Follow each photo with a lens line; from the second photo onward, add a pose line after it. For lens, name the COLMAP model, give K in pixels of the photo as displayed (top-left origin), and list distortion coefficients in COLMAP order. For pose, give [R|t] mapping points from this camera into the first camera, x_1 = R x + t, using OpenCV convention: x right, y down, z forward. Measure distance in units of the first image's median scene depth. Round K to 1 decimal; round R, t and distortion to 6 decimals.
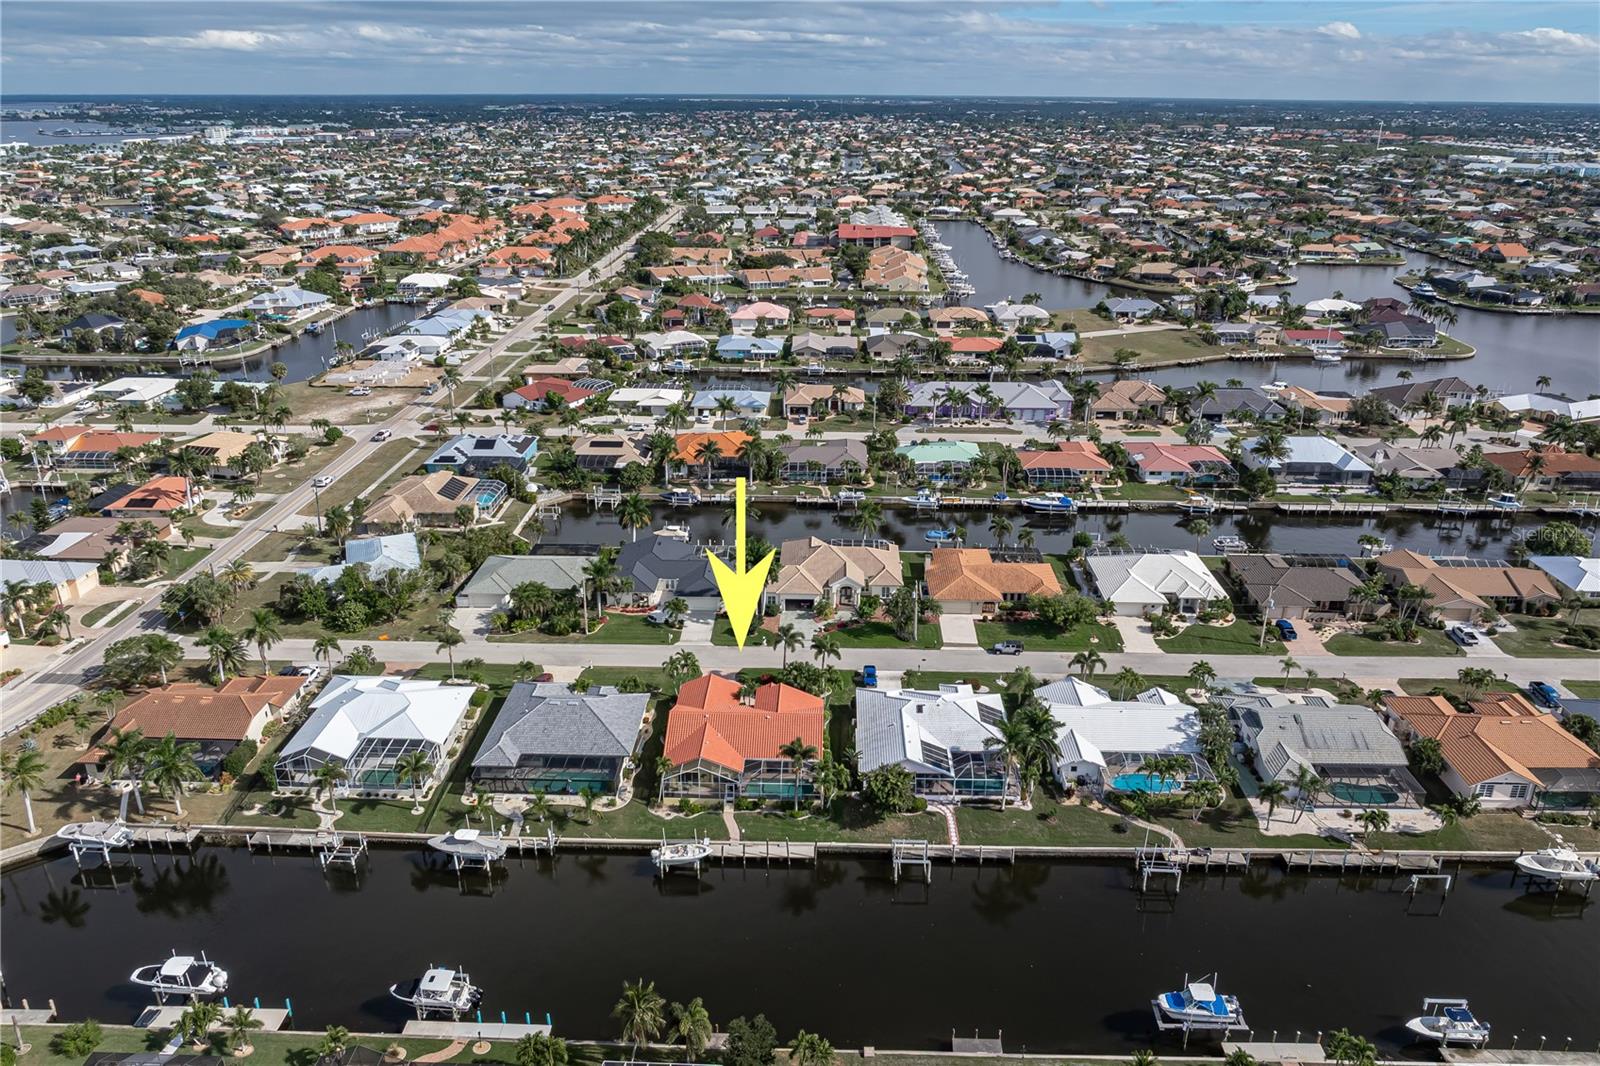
lens RADIAL K [[1139.0, 0, 785.1], [0, 1139.0, 498.4], [0, 0, 1]] dist [-0.009859, -0.001829]
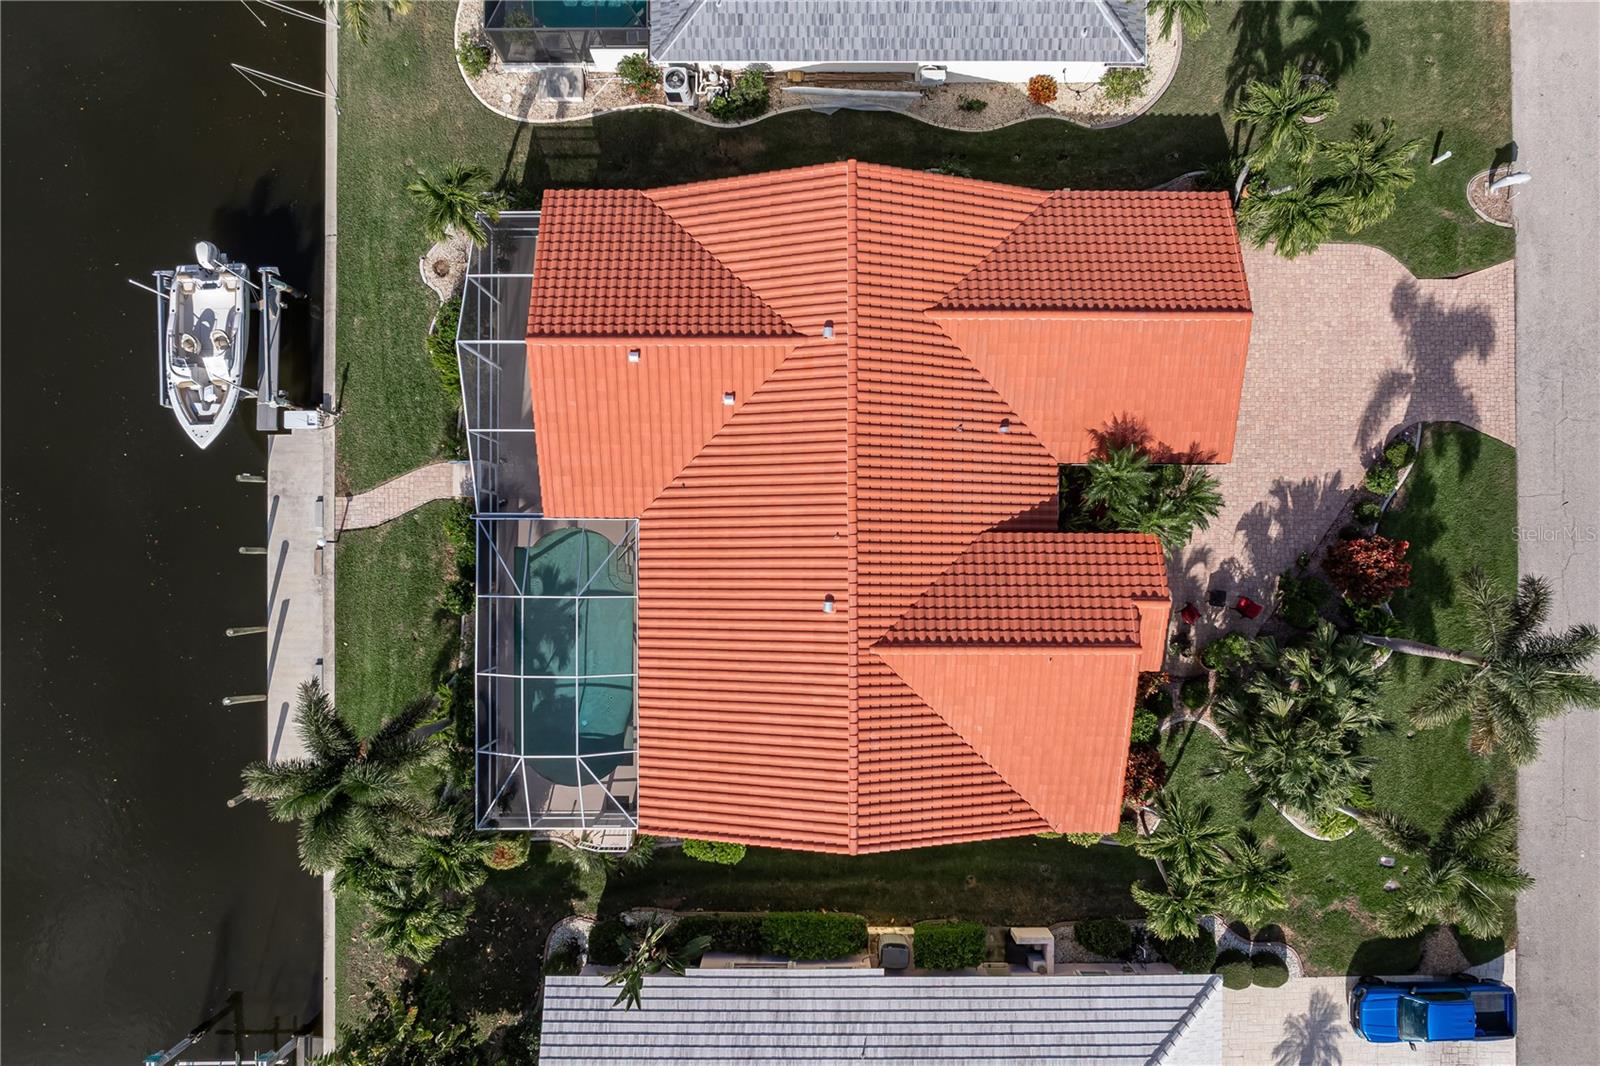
lens RADIAL K [[1127.4, 0, 802.4], [0, 1127.4, 548.0], [0, 0, 1]] dist [-0.030995, 0.015004]
pose [[0.043859, 0.998989, -0.009902, -0.026057], [-0.347968, 0.024567, 0.937184, -0.013822], [0.936480, -0.037658, 0.348694, 0.971282]]
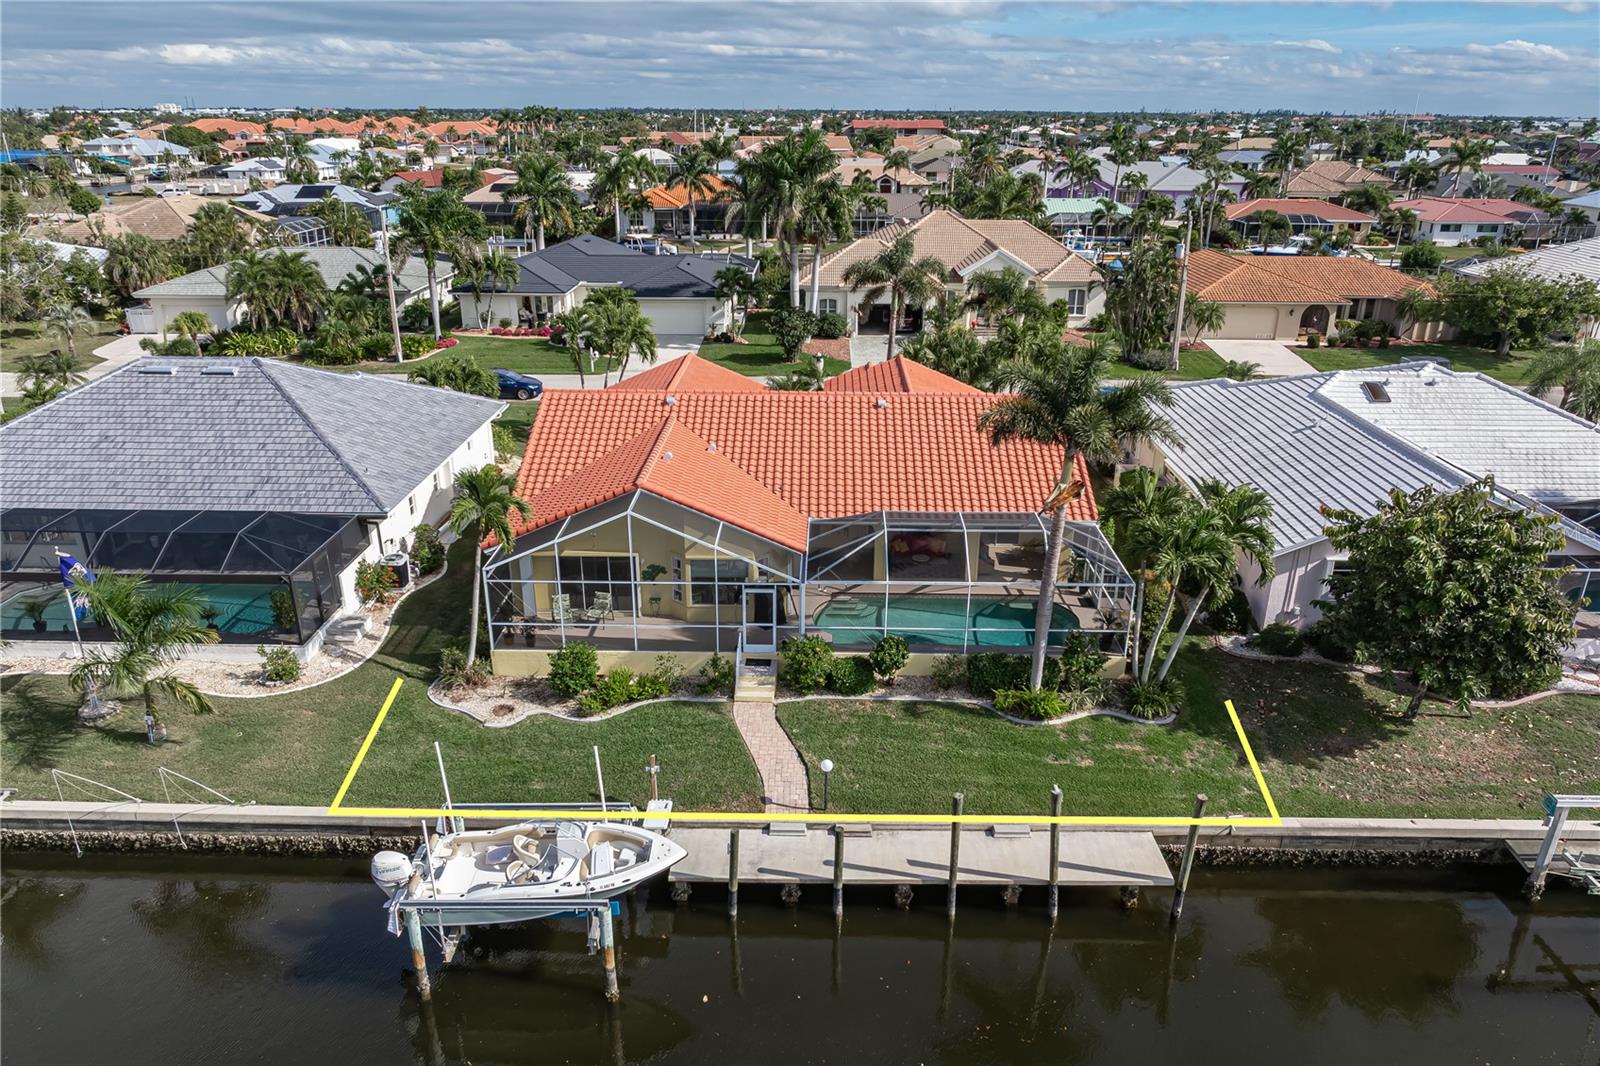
lens RADIAL K [[1127.4, 0, 801.3], [0, 1127.4, 577.7], [0, 0, 1]] dist [-0.030995, 0.015004]
pose [[0.999692, 0.000741, 0.024826, -0.045148], [-0.001917, 0.998875, 0.047372, 0.235510], [-0.024763, -0.047405, 0.998569, 0.752713]]
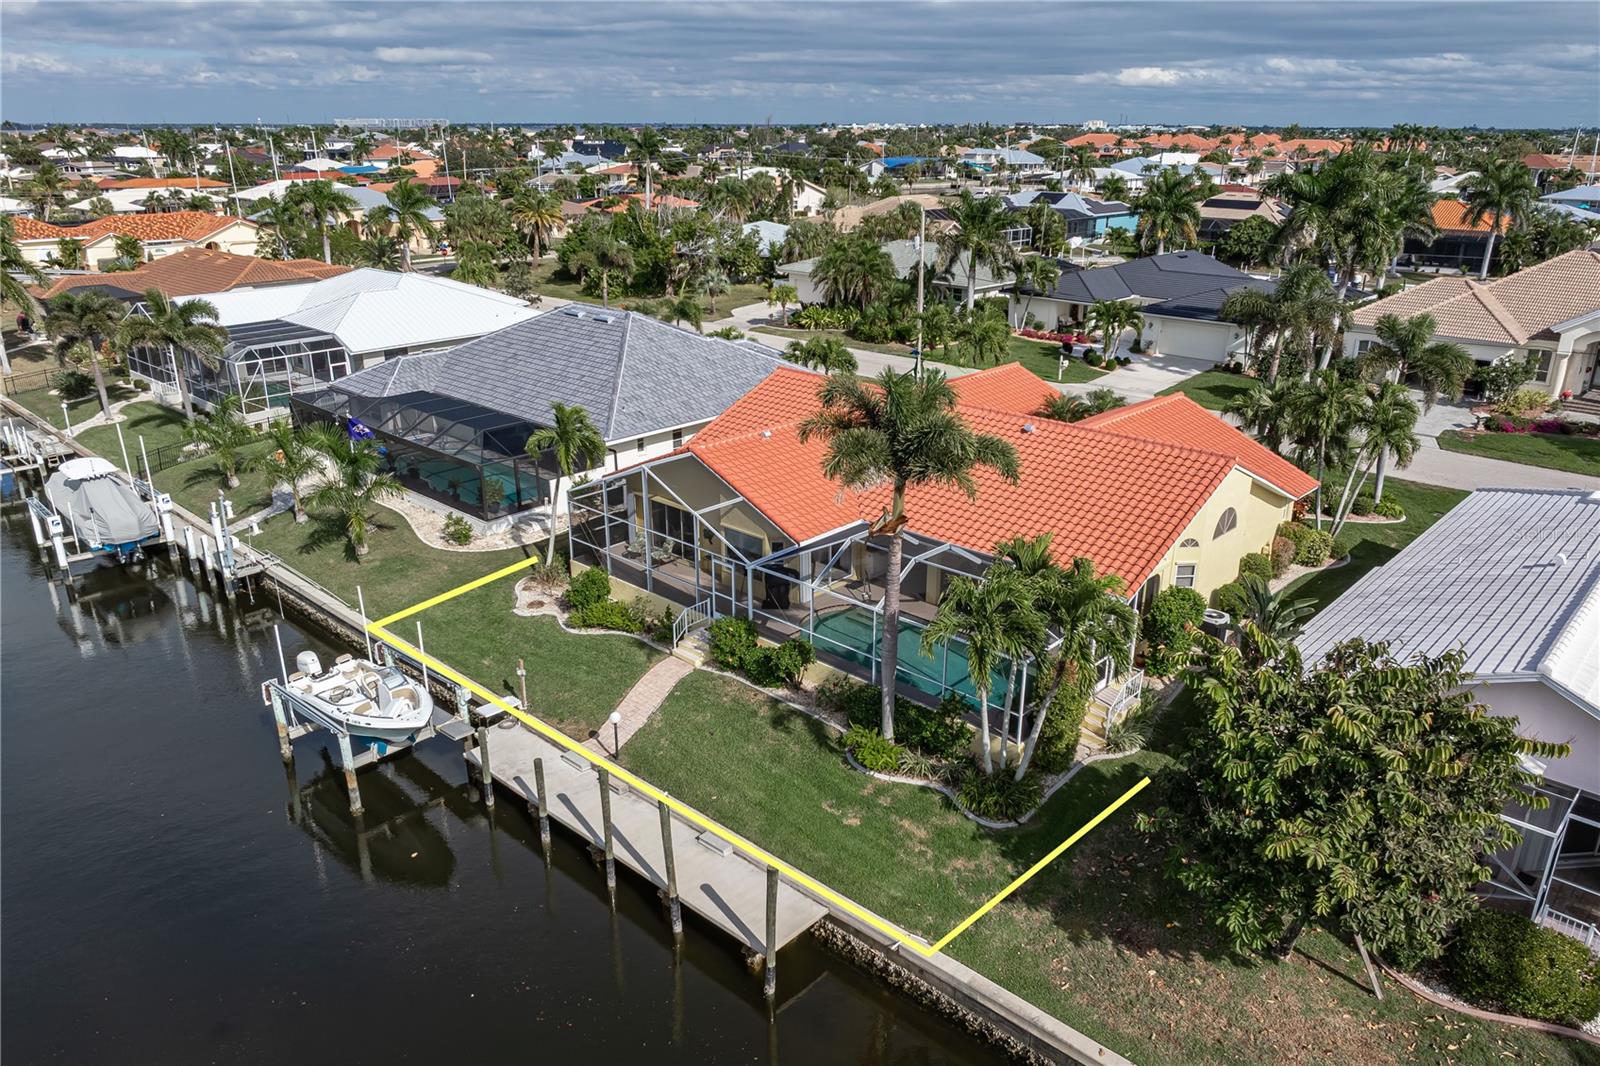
lens RADIAL K [[1127.4, 0, 803.9], [0, 1127.4, 528.2], [0, 0, 1]] dist [-0.030995, 0.015004]
pose [[0.758182, 0.226792, -0.611331, 0.119077], [-0.227721, 0.970624, 0.077660, 0.218152], [0.610985, 0.080333, 0.787556, 0.802936]]
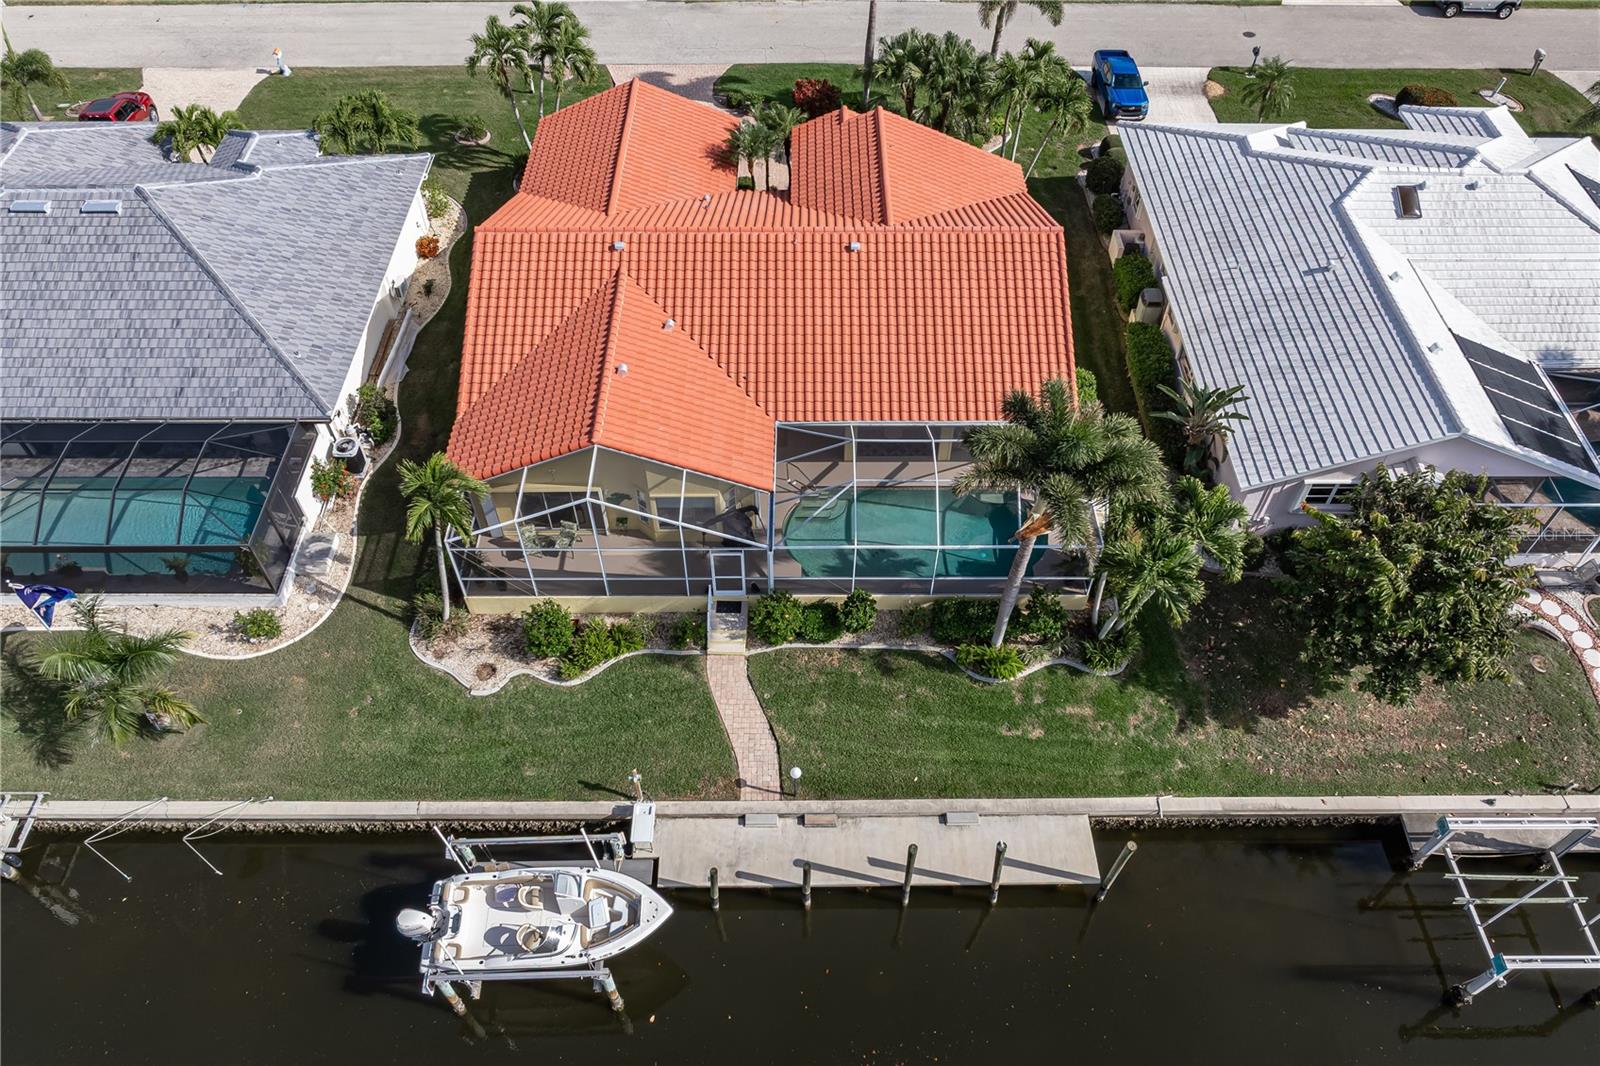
lens RADIAL K [[1127.4, 0, 803.5], [0, 1127.4, 540.5], [0, 0, 1]] dist [-0.030995, 0.015004]
pose [[0.998904, -0.031357, 0.034760, -0.040101], [0.009523, 0.863100, 0.504943, 0.126905], [-0.045835, -0.504058, 0.862453, 0.787350]]
